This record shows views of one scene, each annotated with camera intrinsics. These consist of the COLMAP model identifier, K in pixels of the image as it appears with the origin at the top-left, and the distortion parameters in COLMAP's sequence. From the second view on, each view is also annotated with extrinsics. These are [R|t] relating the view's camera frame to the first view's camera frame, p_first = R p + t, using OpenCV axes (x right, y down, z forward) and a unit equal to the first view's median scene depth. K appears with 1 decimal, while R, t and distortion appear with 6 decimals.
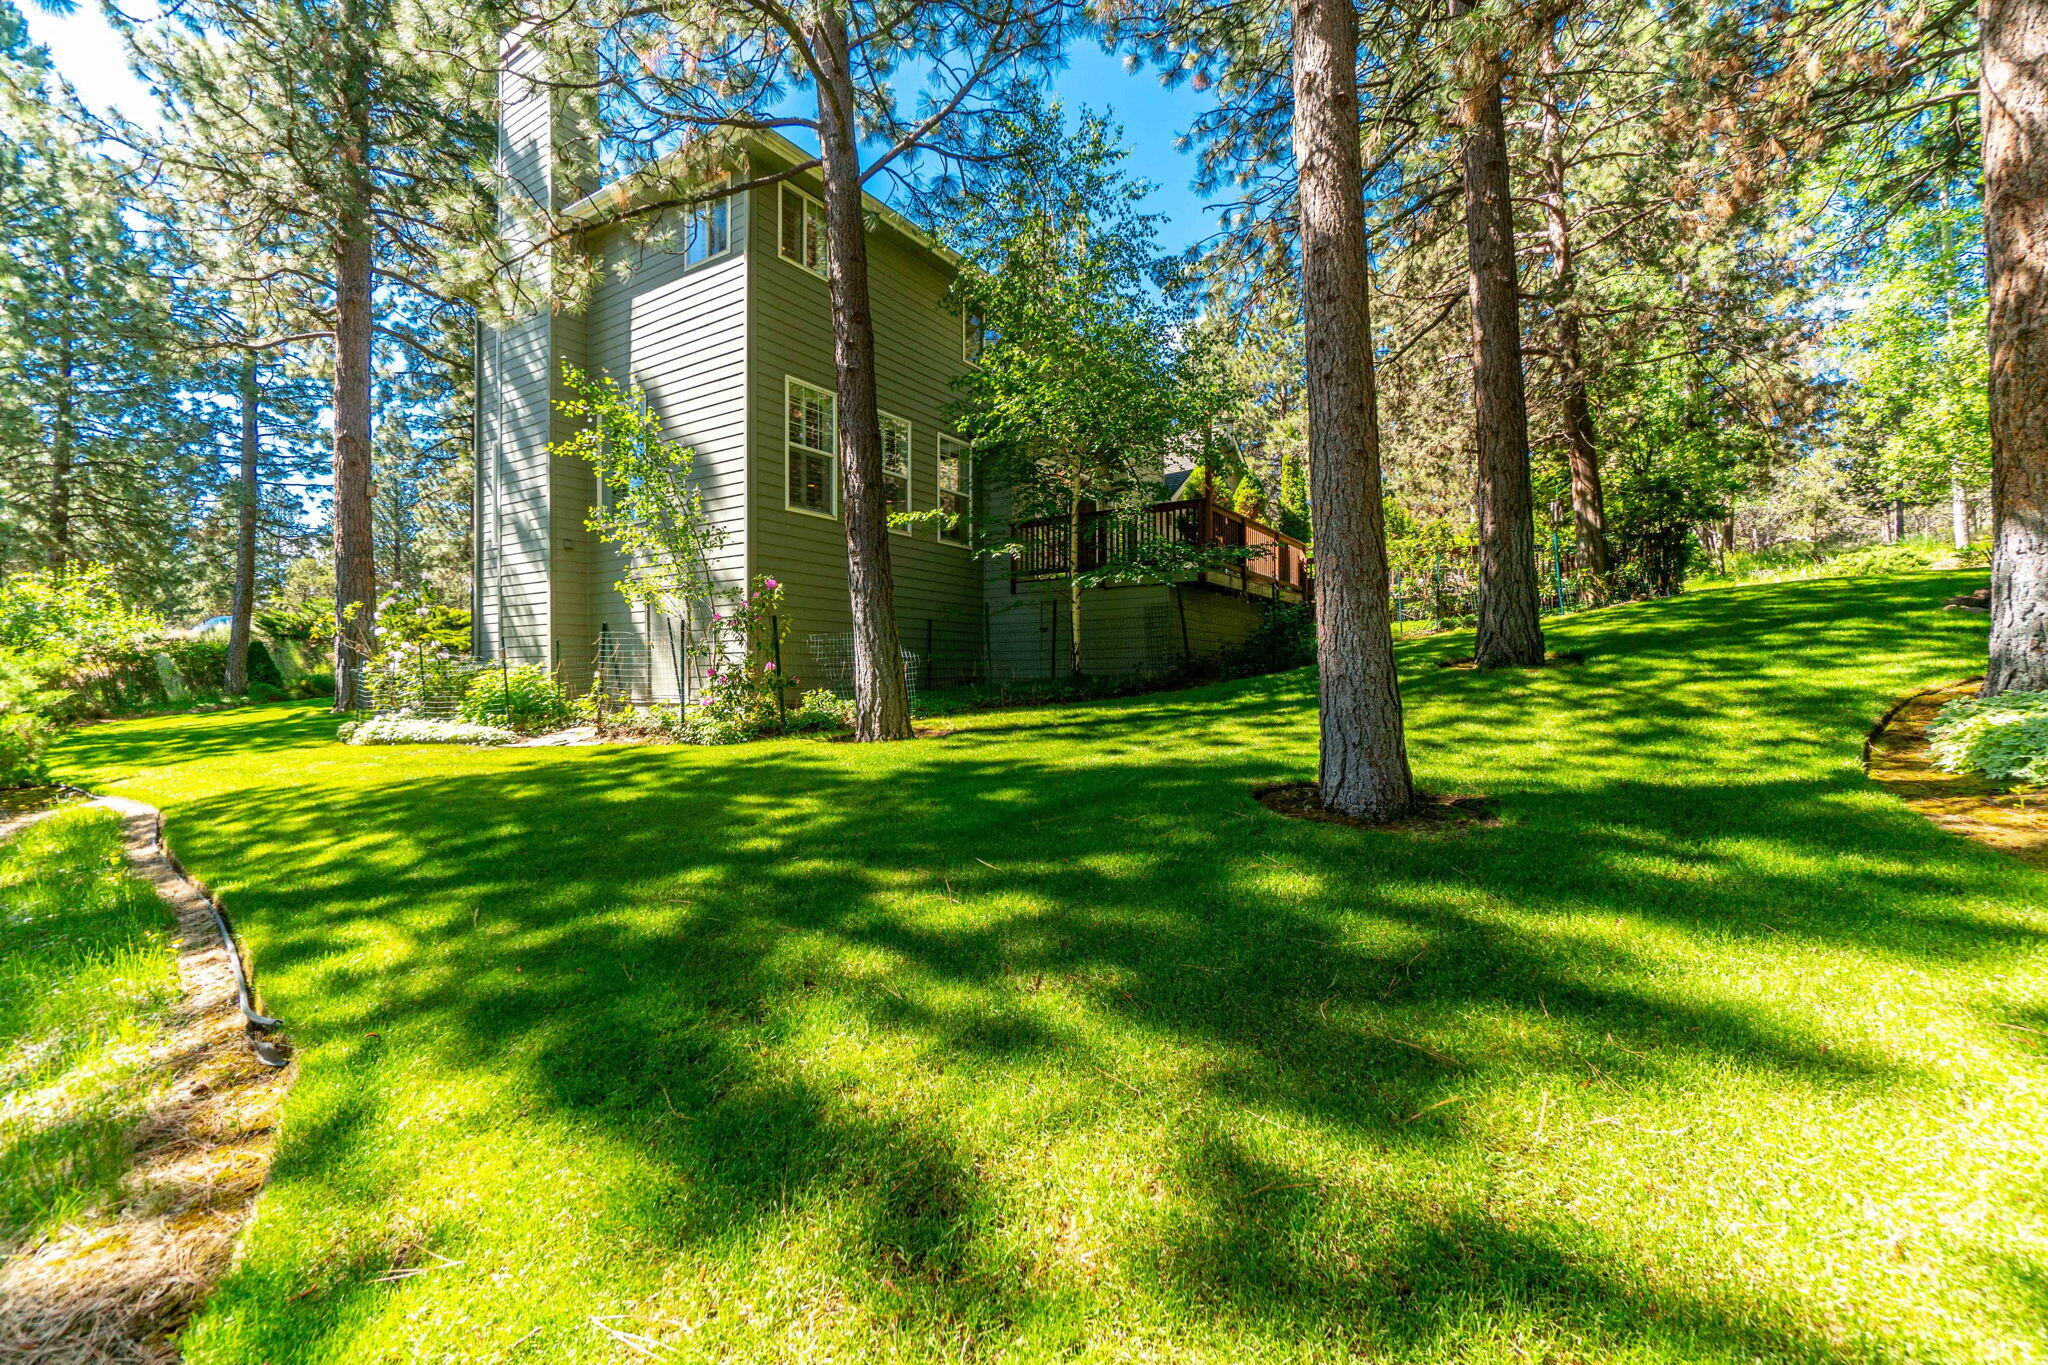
lens RADIAL K [[890.0, 0, 1023.1], [0, 890.0, 679.8], [0, 0, 1]] dist [-0.001581, 0.000218]
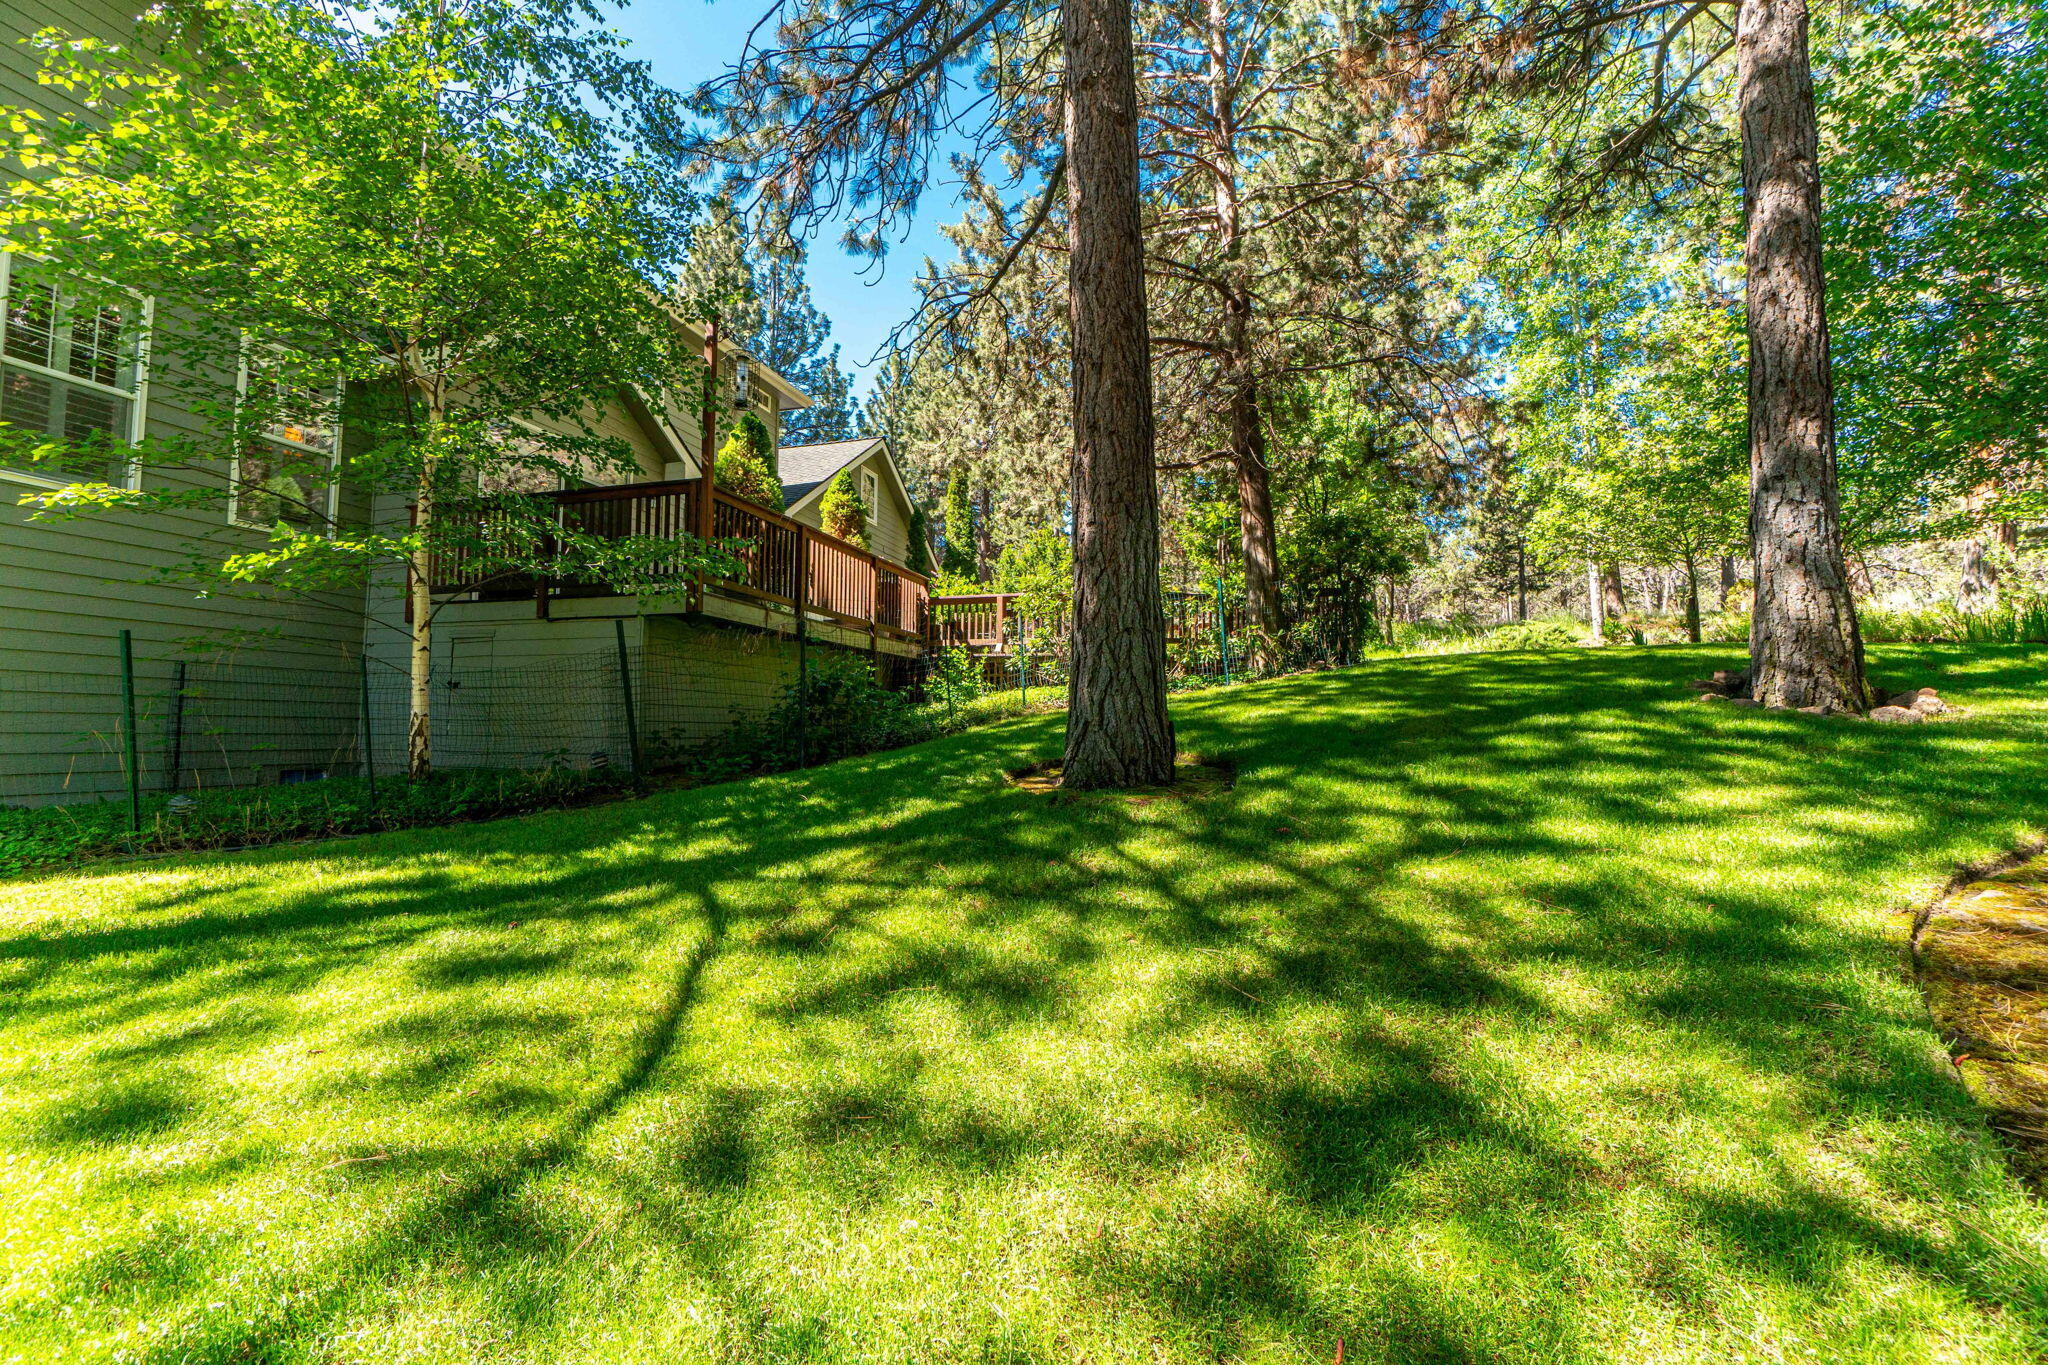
lens RADIAL K [[890.0, 0, 1025.3], [0, 890.0, 682.4], [0, 0, 1]] dist [-0.001581, 0.000218]
pose [[0.956833, 0.029572, 0.289129, 0.230248], [-0.014206, 0.998380, -0.055101, -0.032402], [-0.290290, 0.048615, 0.955703, 0.338778]]
